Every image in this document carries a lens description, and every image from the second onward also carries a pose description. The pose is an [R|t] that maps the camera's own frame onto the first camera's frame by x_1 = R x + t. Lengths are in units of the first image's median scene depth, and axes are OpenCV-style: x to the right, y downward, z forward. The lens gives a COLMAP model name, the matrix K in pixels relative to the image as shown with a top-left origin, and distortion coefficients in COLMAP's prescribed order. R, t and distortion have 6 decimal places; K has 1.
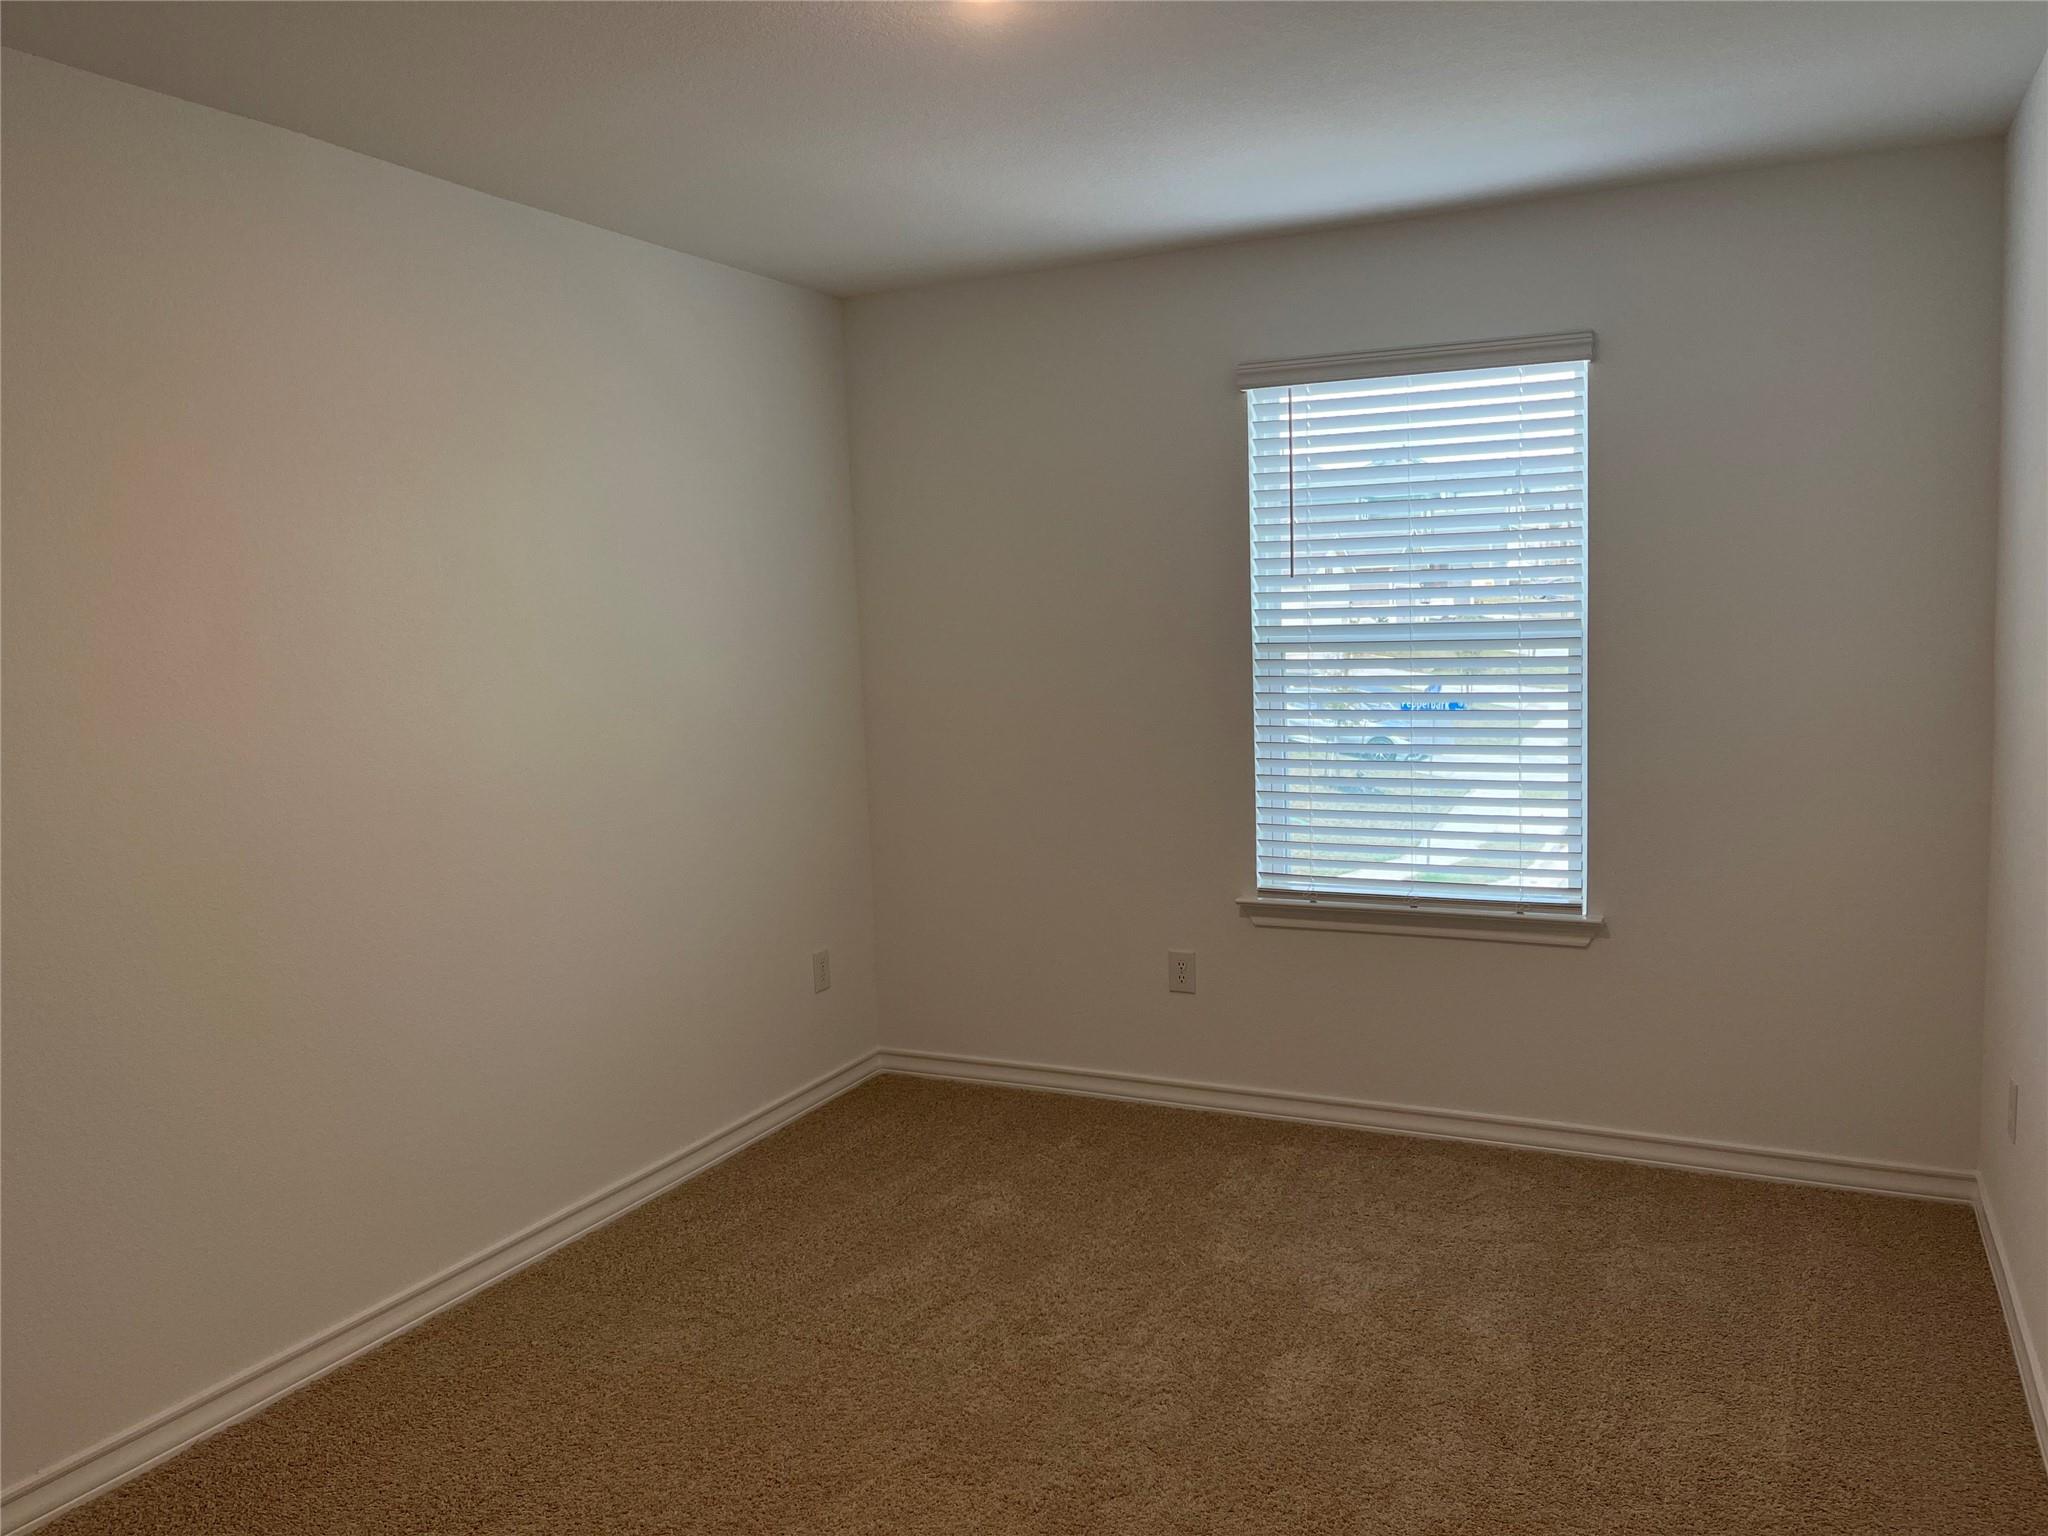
lens RADIAL K [[1547.8, 0, 1014.8], [0, 1547.8, 773.7], [0, 0, 1]] dist [0.081902, -0.103381]
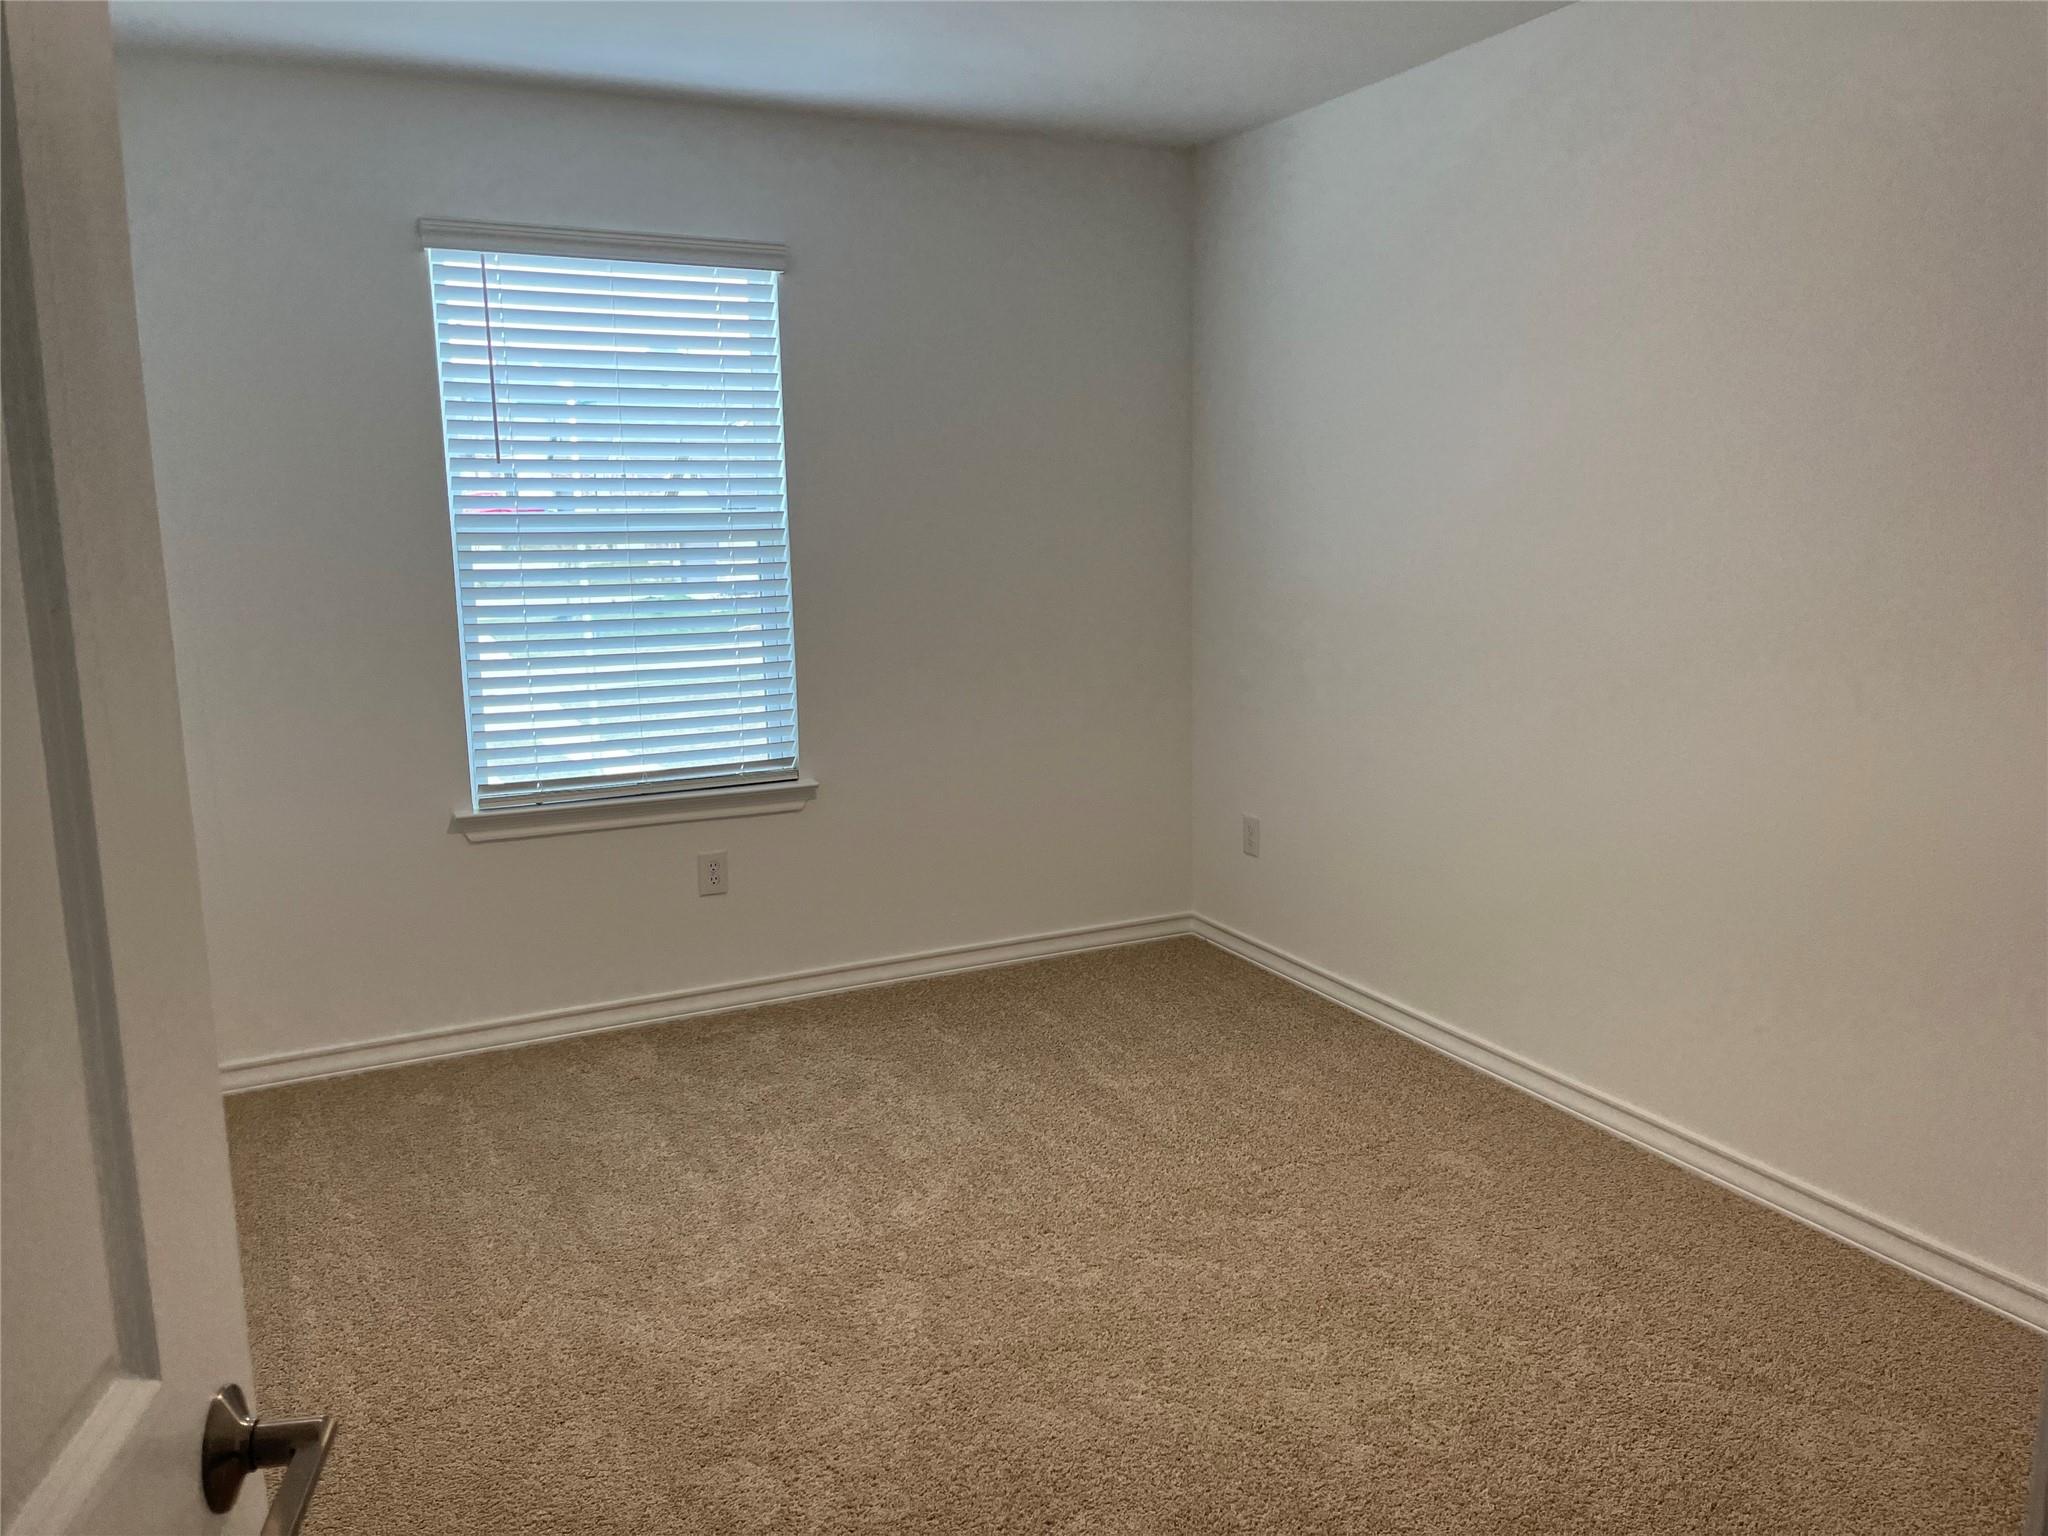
lens RADIAL K [[1547.8, 0, 1014.8], [0, 1547.8, 773.7], [0, 0, 1]] dist [0.081902, -0.103381]
pose [[0.638690, -0.117404, 0.760455, -0.362907], [0.069941, 0.993058, 0.094574, -0.008266], [-0.766279, -0.007216, 0.642467, 0.162991]]
